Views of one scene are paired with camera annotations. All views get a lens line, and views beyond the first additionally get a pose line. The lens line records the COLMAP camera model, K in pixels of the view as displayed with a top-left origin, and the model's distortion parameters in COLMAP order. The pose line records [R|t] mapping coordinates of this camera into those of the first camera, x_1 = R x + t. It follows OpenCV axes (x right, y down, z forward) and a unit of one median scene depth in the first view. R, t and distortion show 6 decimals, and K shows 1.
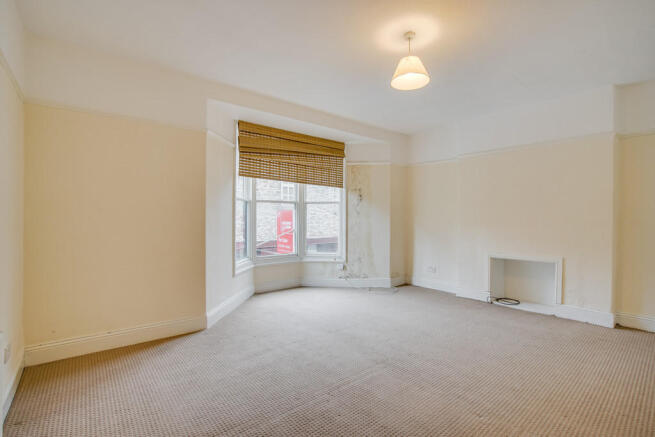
lens RADIAL K [[302.0, 0, 331.0], [0, 302.0, 220.2], [0, 0, 1]] dist [0.000613, 0.000451]
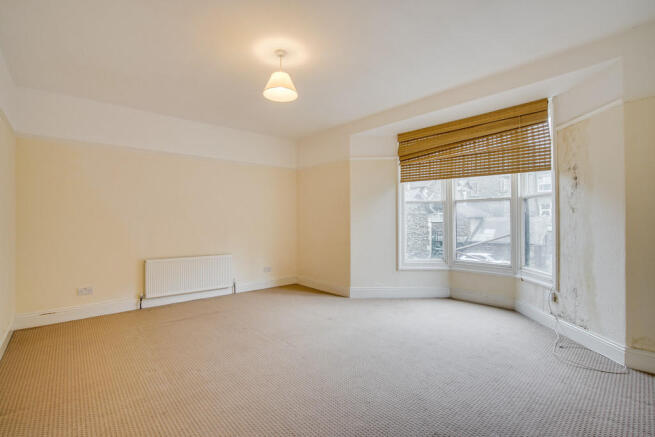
lens RADIAL K [[302.0, 0, 331.0], [0, 302.0, 220.2], [0, 0, 1]] dist [0.000613, 0.000451]
pose [[0.080743, -0.004111, -0.996727, 0.653072], [-0.000863, 0.999991, -0.004195, 0.000476], [0.996735, 0.001199, 0.080738, 0.521355]]
